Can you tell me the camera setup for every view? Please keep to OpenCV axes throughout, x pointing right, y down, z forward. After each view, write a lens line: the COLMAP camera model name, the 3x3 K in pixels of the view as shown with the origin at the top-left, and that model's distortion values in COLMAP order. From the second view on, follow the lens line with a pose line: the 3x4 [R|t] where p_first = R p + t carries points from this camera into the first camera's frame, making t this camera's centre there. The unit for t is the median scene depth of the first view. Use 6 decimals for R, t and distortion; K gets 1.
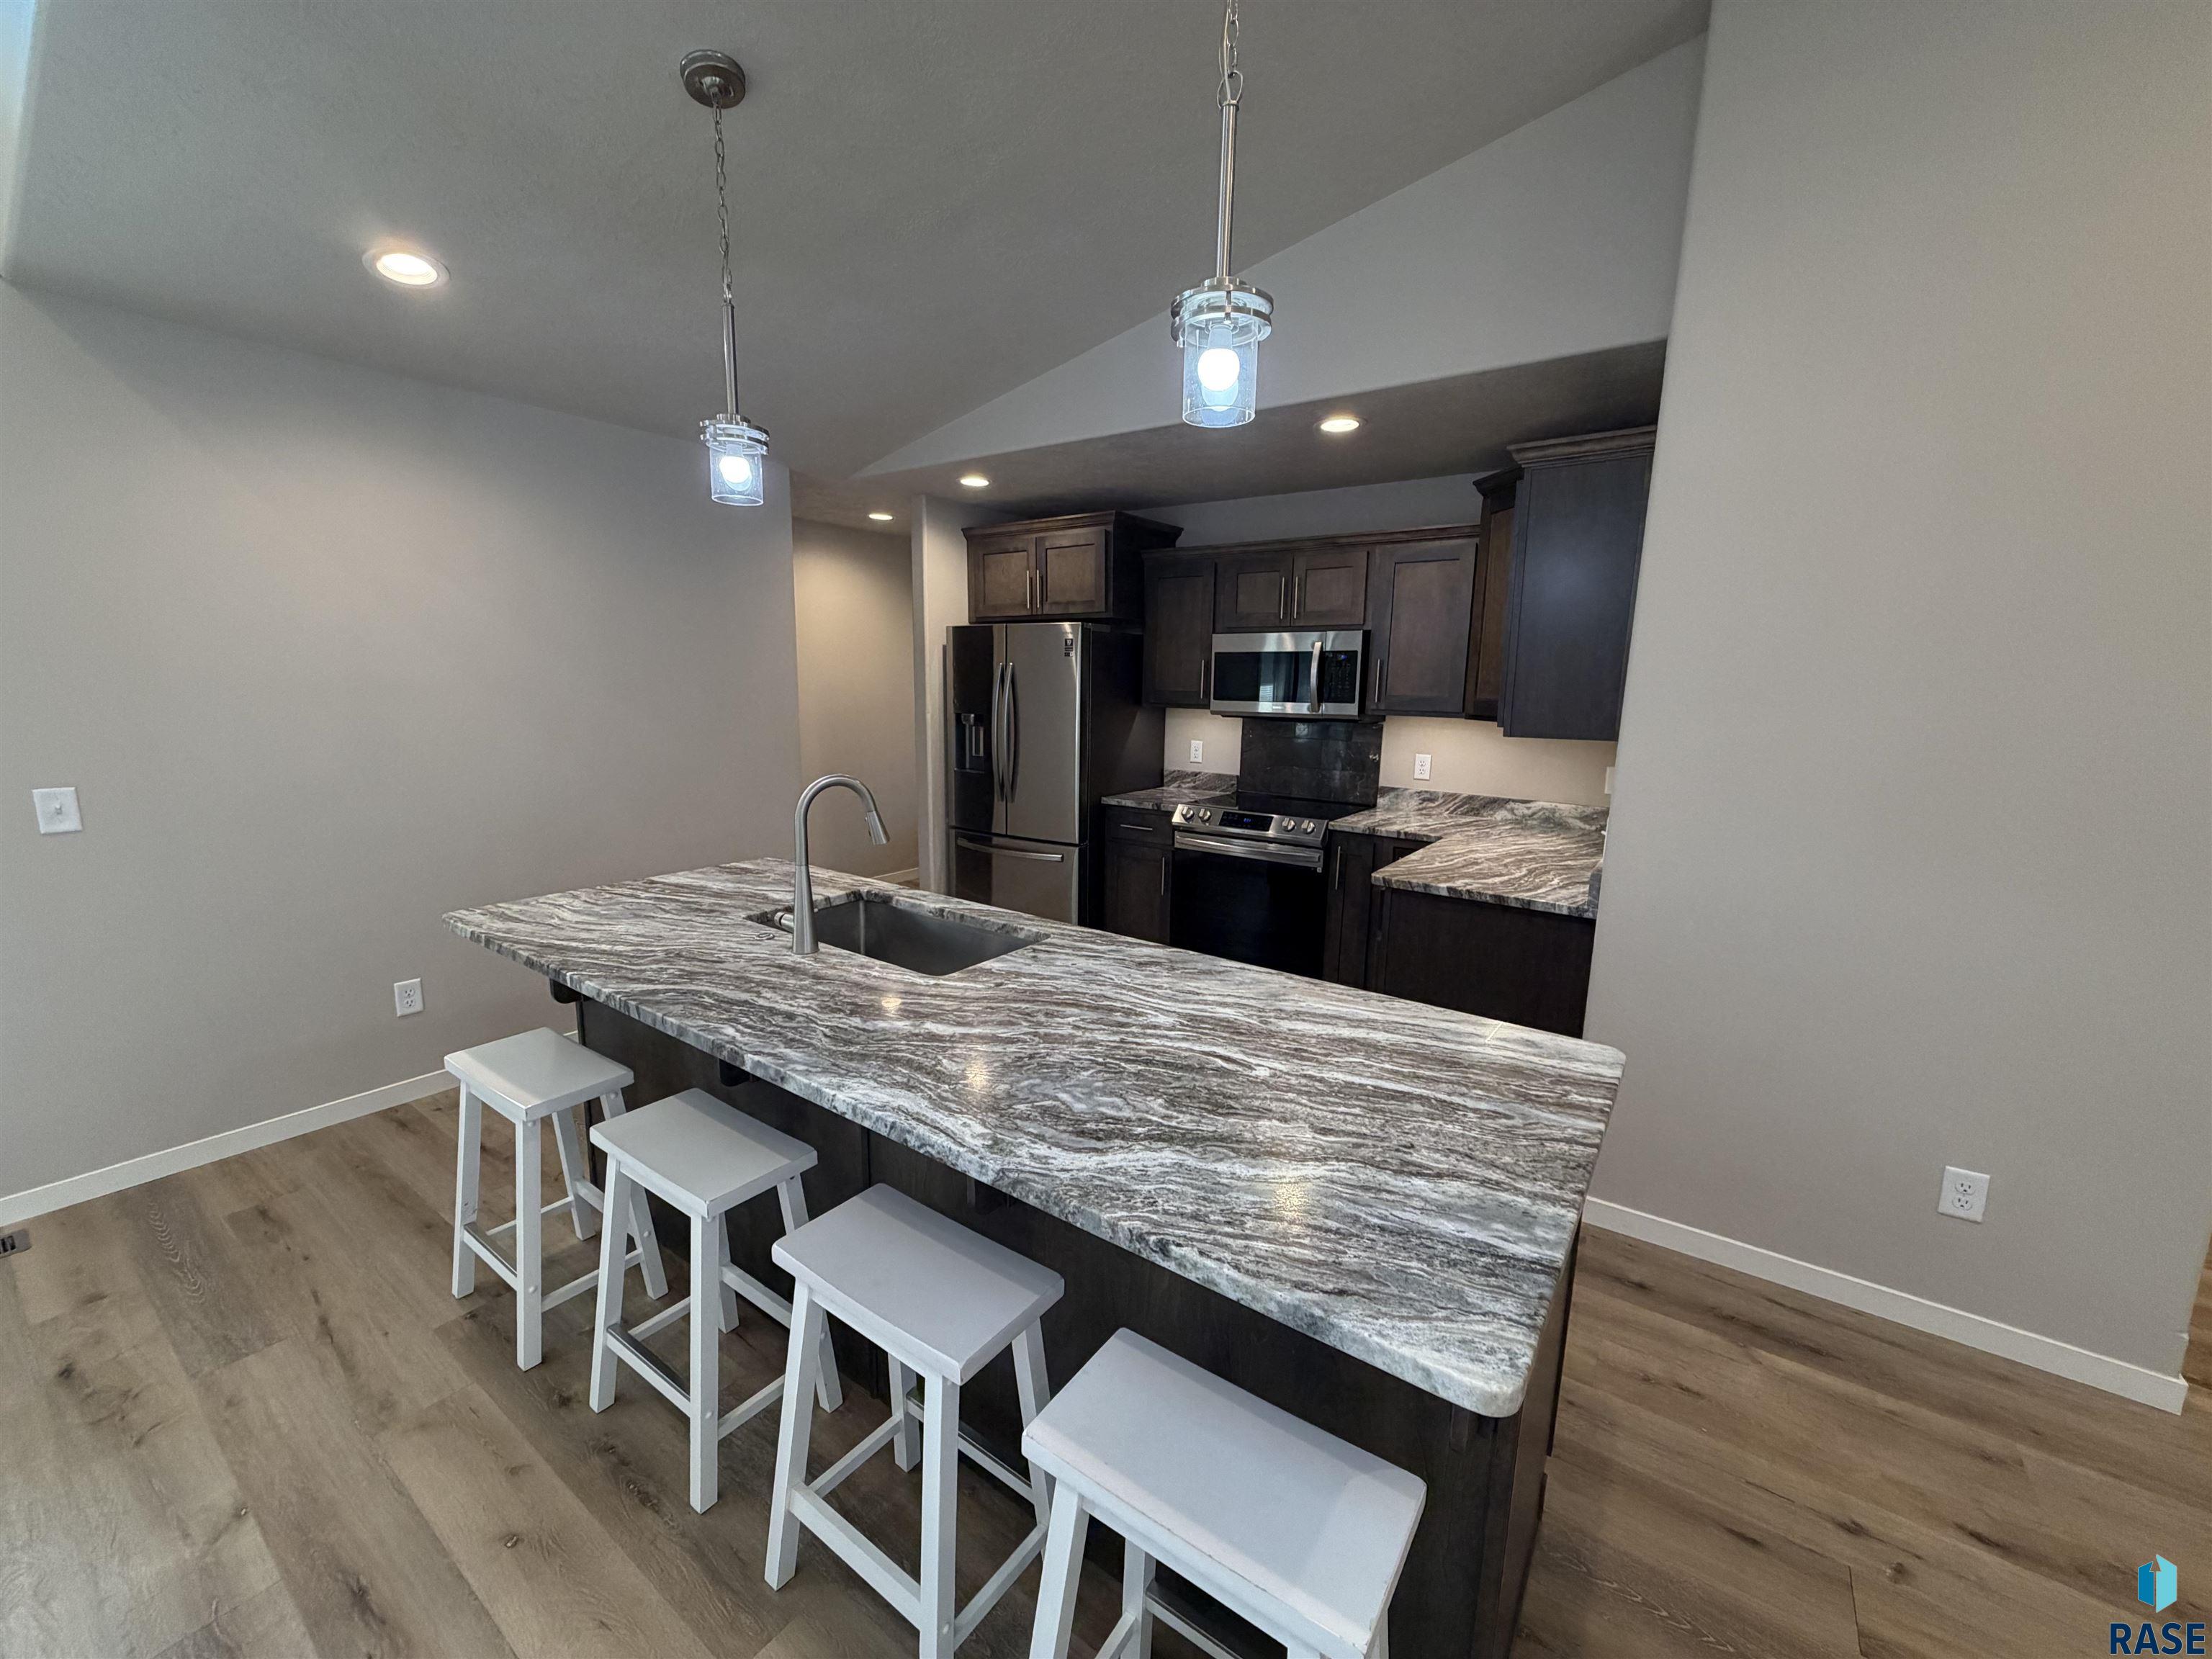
lens RADIAL K [[880.2, 0, 1105.8], [0, 880.2, 831.2], [0, 0, 1]] dist [0.000454, -0.000030]
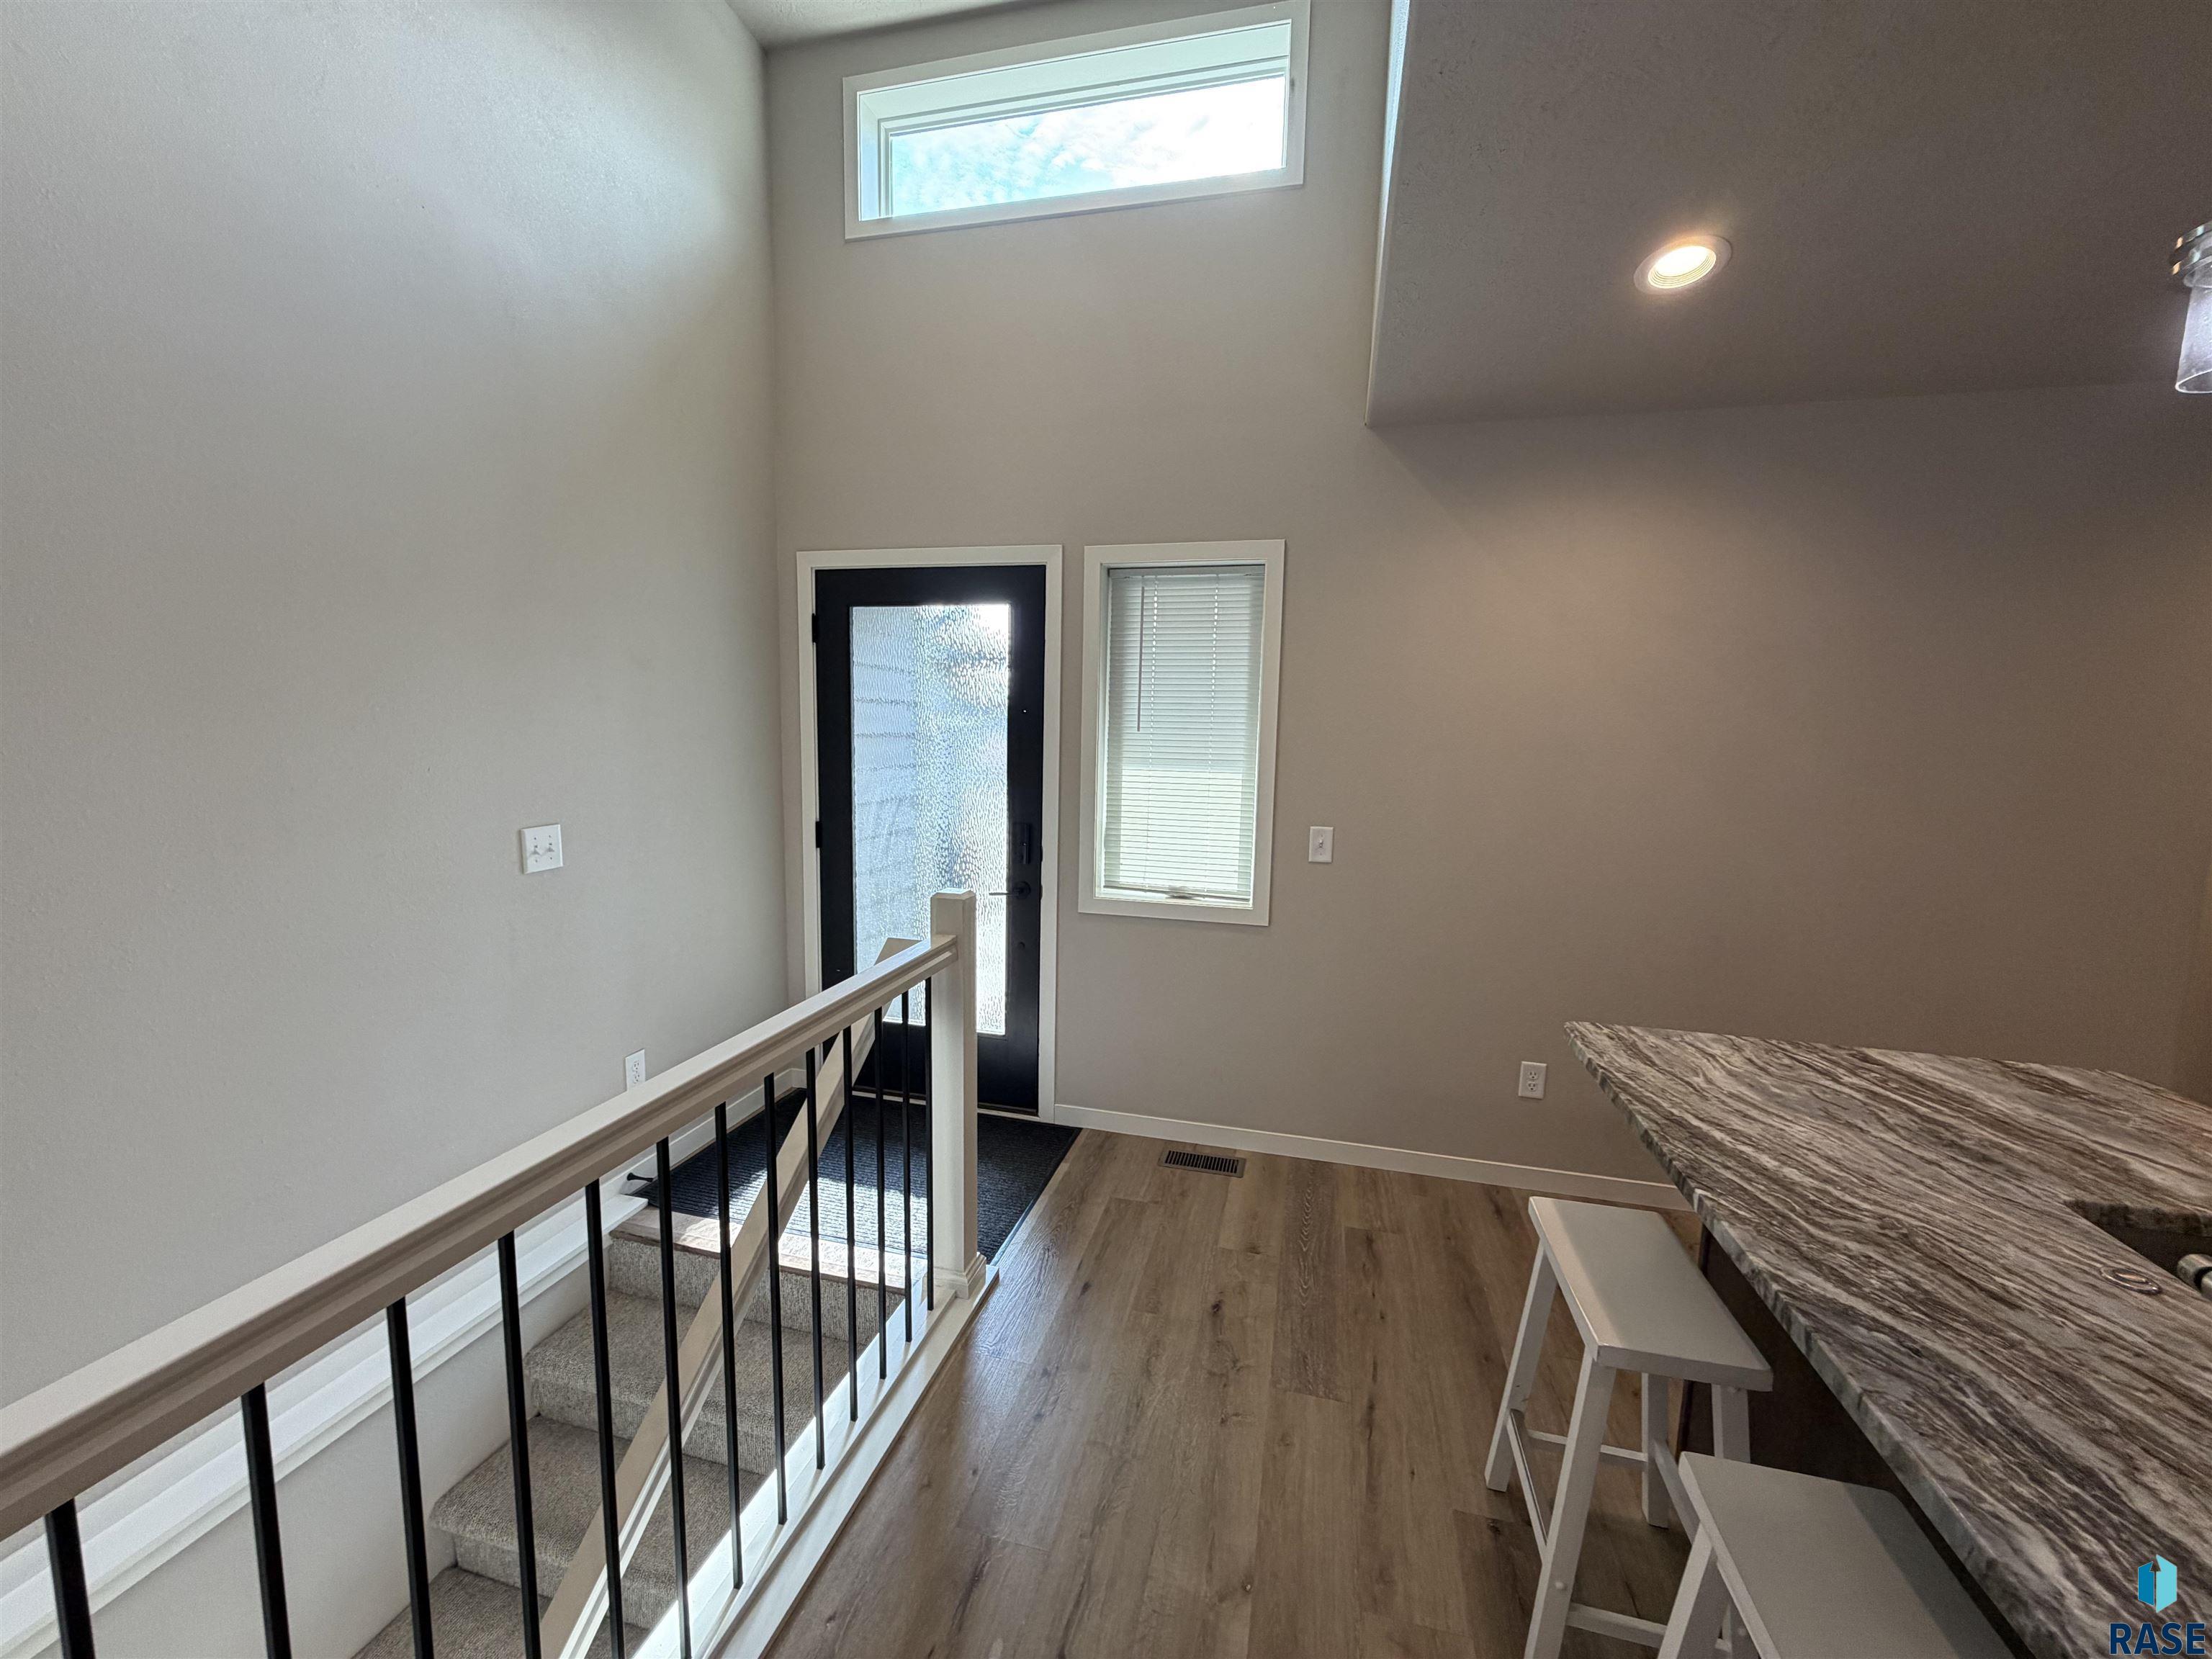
lens RADIAL K [[880.2, 0, 1098.1], [0, 880.2, 832.6], [0, 0, 1]] dist [0.000454, -0.000030]
pose [[0.362236, 0.100687, -0.926632, -0.170104], [-0.175425, 0.983747, 0.038317, -0.036715], [0.915429, 0.148674, 0.374012, 0.272240]]
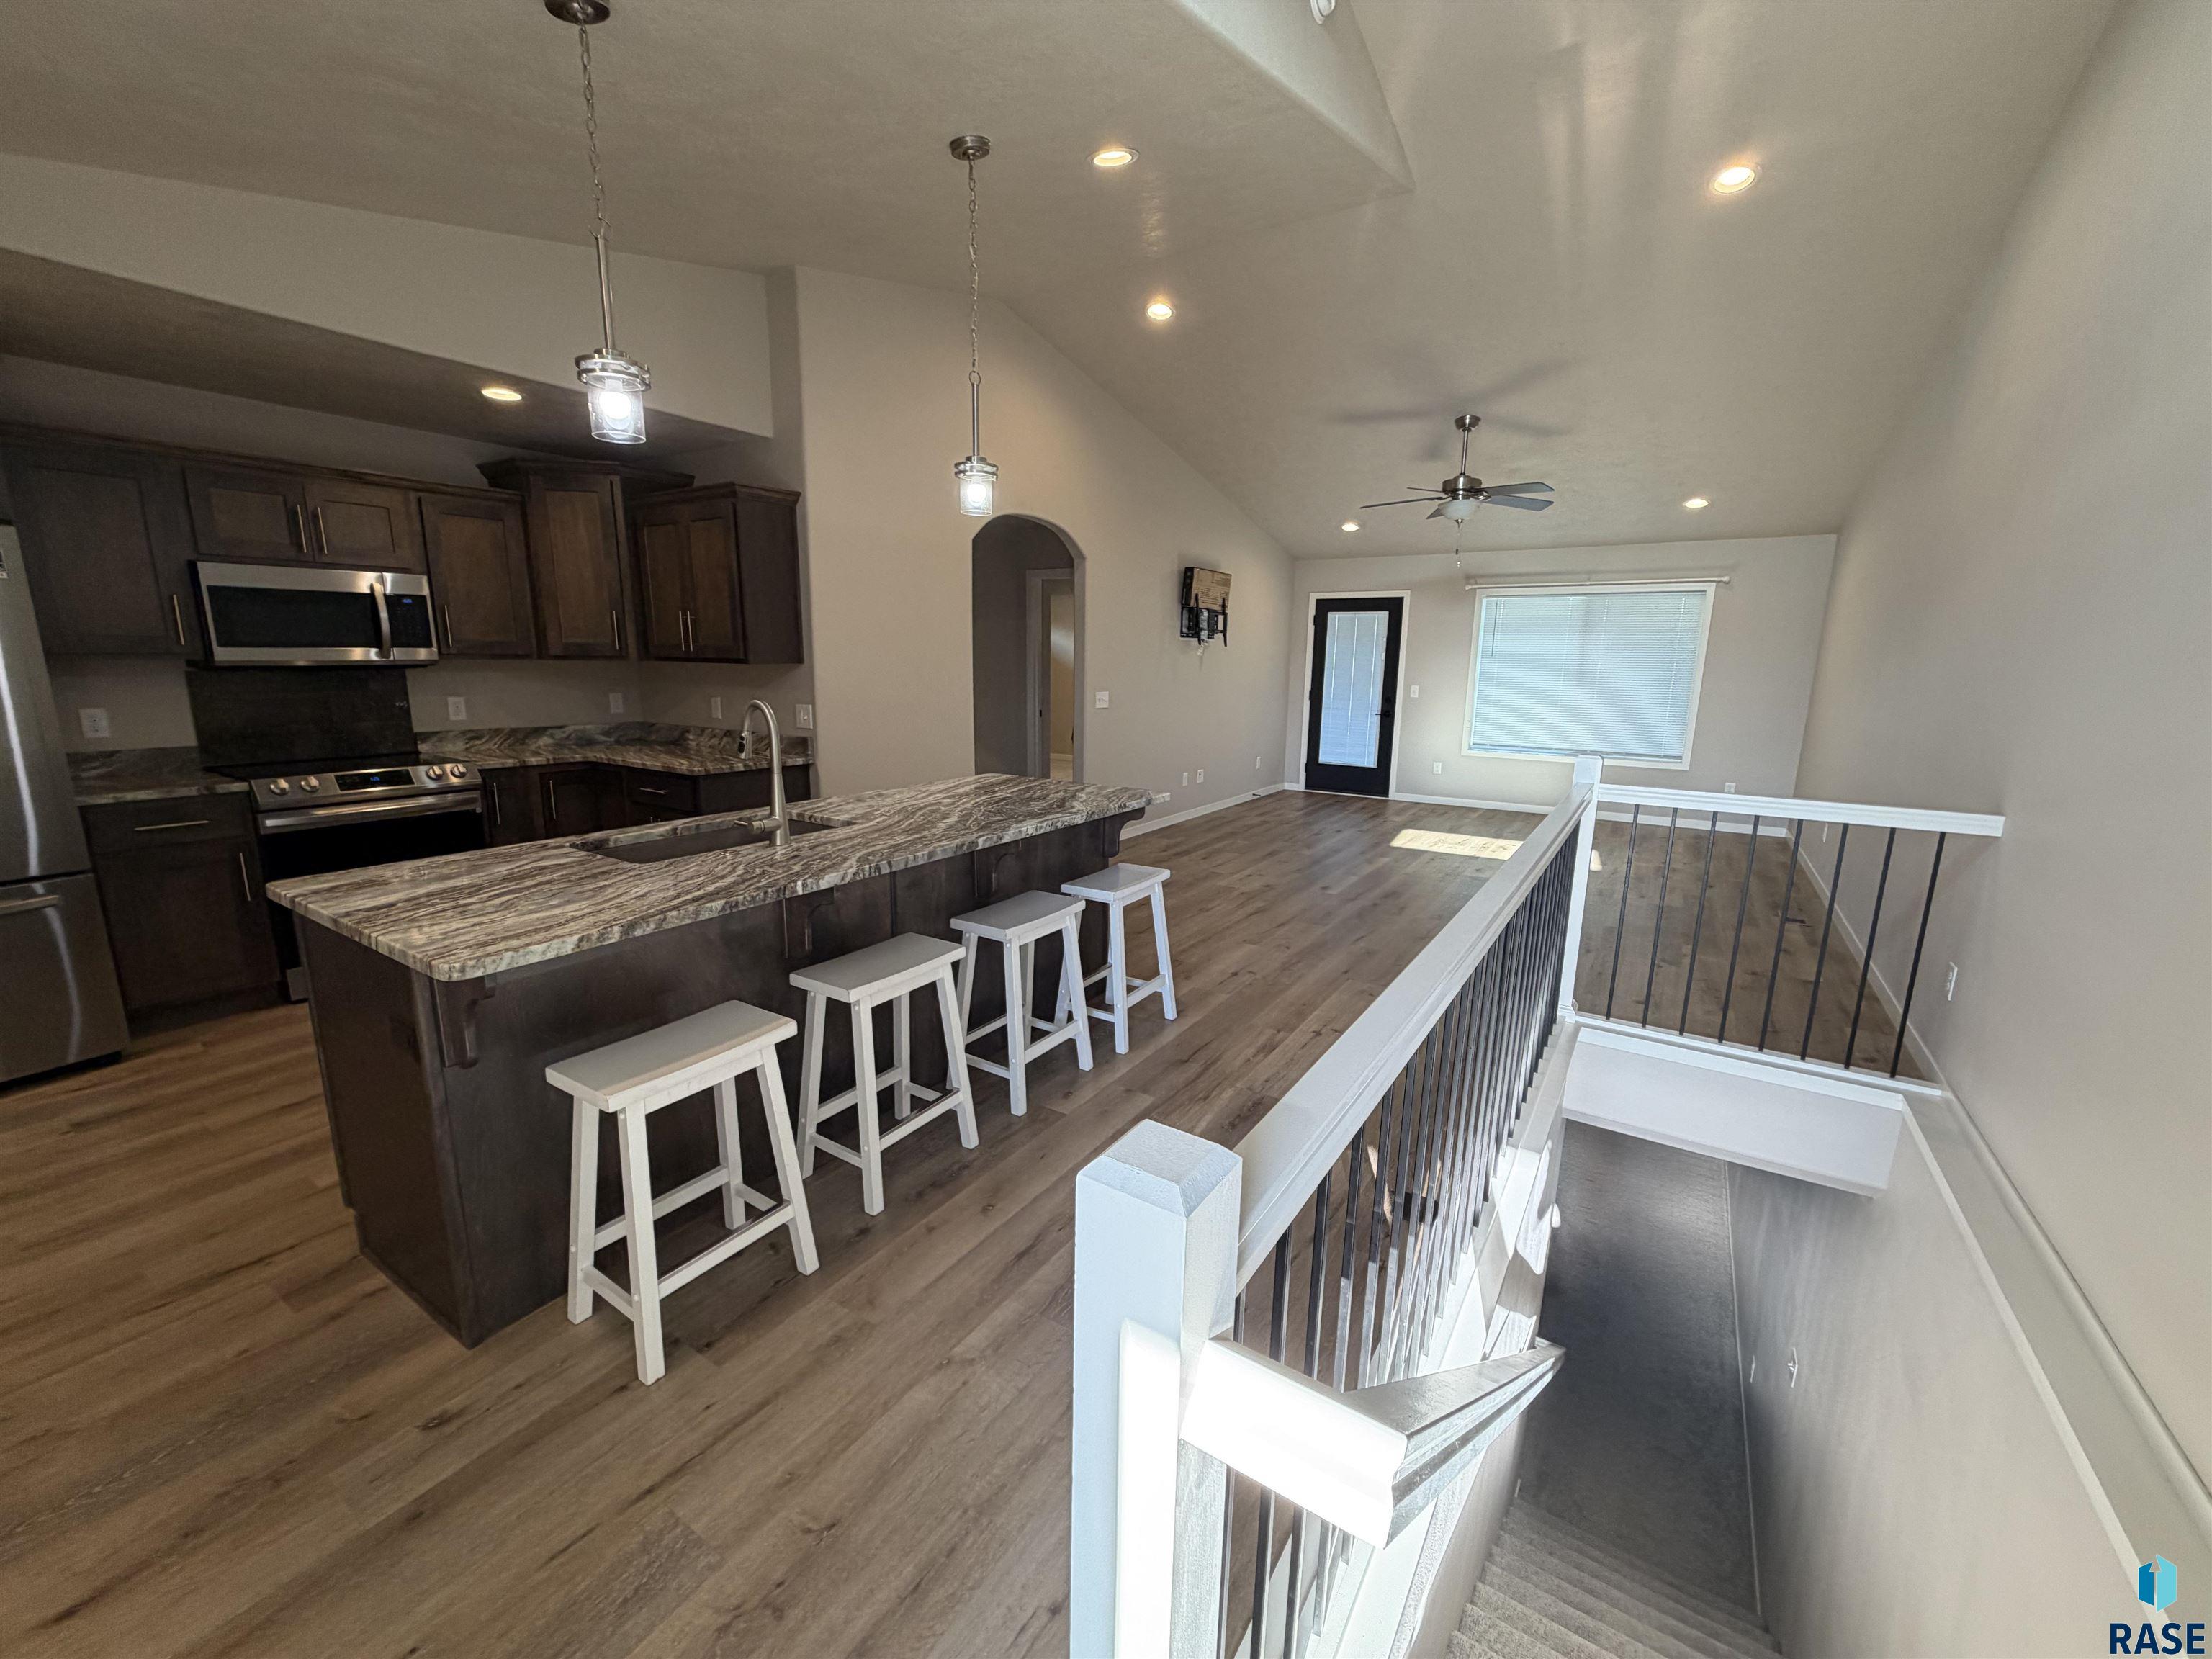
lens RADIAL K [[880.2, 0, 1104.4], [0, 880.2, 828.9], [0, 0, 1]] dist [0.000454, -0.000030]
pose [[-0.039647, -0.211115, 0.976657, -1.456848], [0.160550, 0.963380, 0.214762, -0.071711], [-0.986231, 0.165317, -0.004300, 0.515876]]
